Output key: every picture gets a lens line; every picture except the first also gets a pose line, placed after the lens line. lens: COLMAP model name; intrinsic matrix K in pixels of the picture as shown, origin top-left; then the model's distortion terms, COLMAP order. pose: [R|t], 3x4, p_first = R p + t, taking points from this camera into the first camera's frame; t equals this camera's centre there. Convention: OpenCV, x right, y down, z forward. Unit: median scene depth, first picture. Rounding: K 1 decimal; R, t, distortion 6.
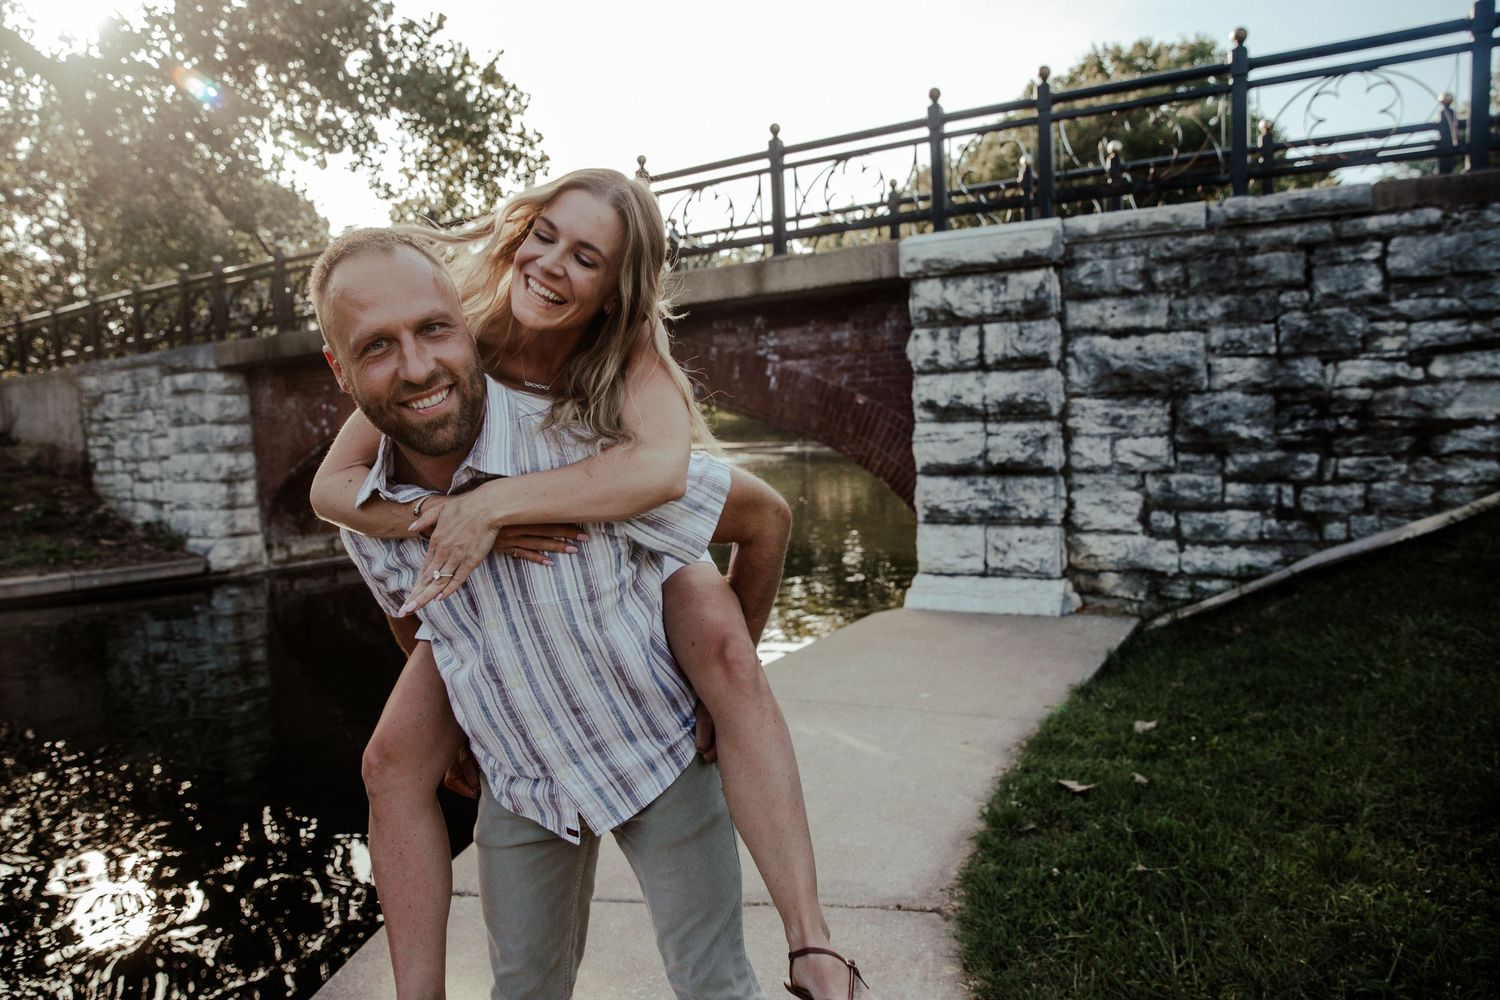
lens RADIAL K [[1004.9, 0, 748.4], [0, 1004.9, 484.8], [0, 0, 1]] dist [-0.110226, 0.084122]
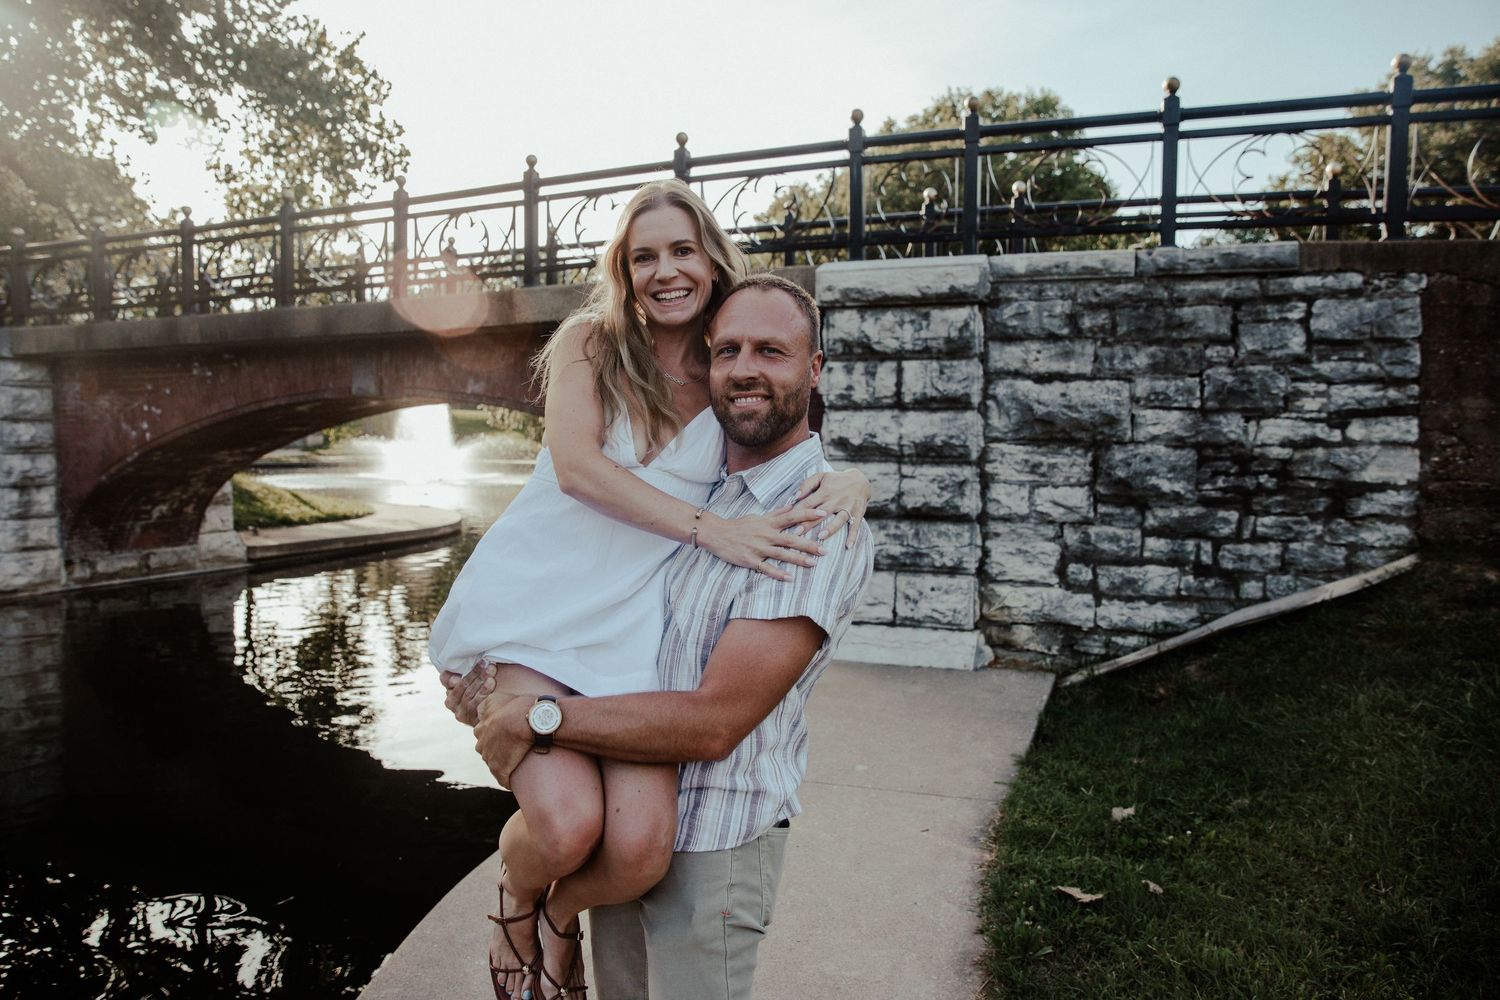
lens RADIAL K [[1004.9, 0, 748.4], [0, 1004.9, 484.8], [0, 0, 1]] dist [-0.110226, 0.084122]
pose [[0.986333, 0.037399, 0.160463, -0.057830], [-0.034431, 0.999181, -0.021242, -0.017651], [-0.161126, 0.015427, 0.986813, 0.084773]]
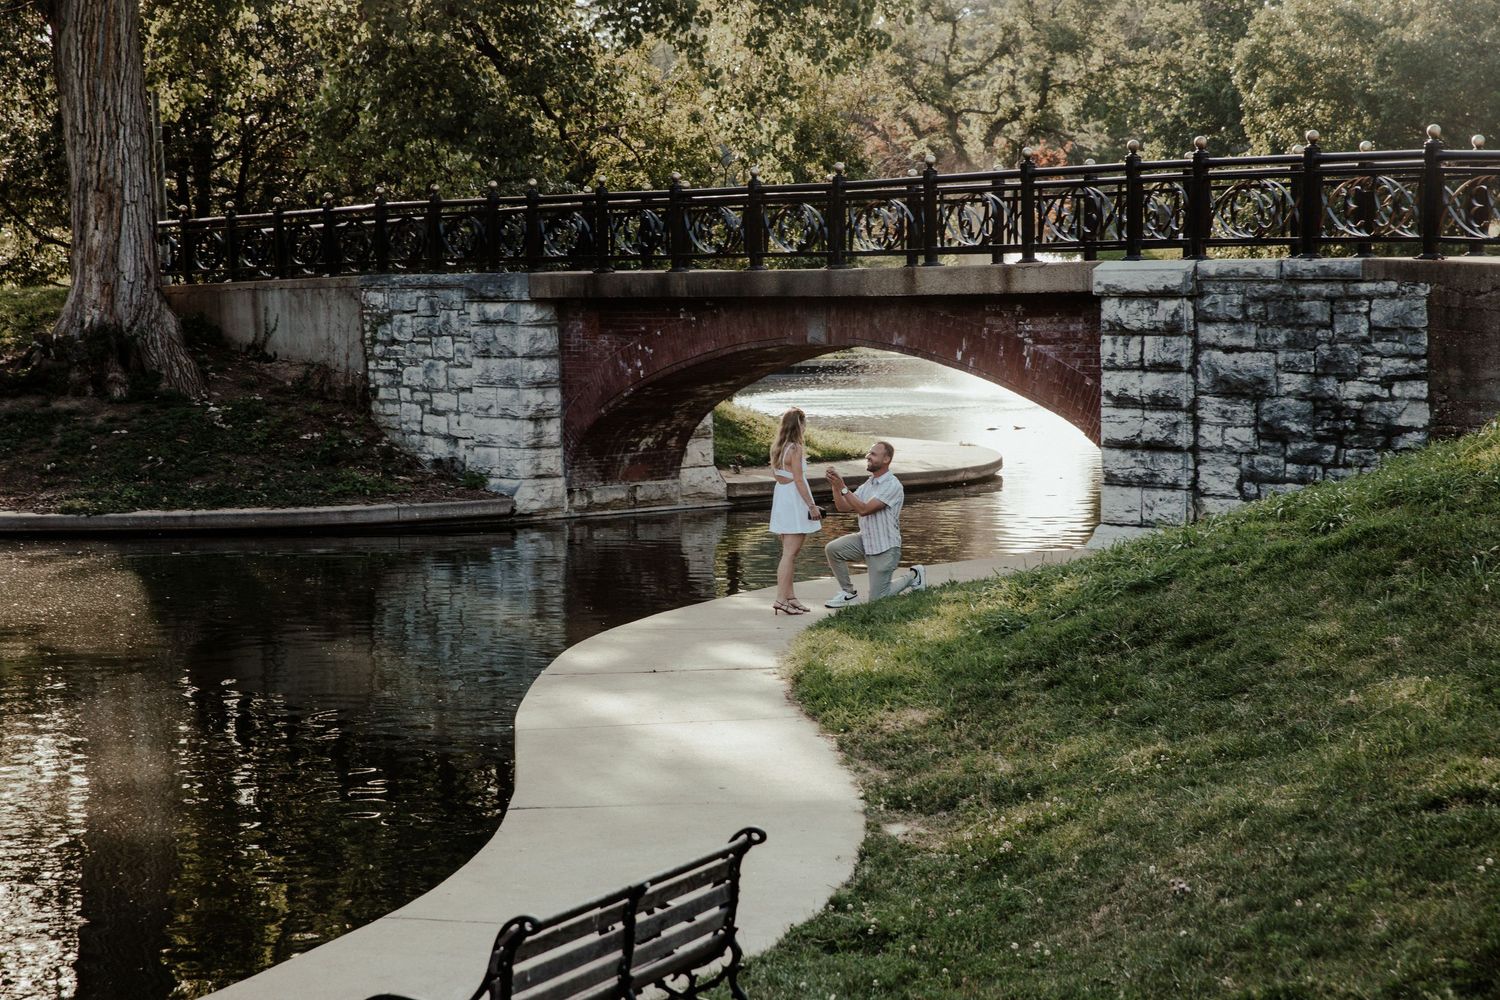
lens RADIAL K [[2713.2, 0, 743.2], [0, 2713.2, 493.7], [0, 0, 1]] dist [0.220234, 0.108885]
pose [[0.950644, 0.052198, -0.305862, 0.858052], [-0.044934, 0.998517, 0.030748, -0.039372], [0.307013, -0.015487, 0.951579, -2.644173]]
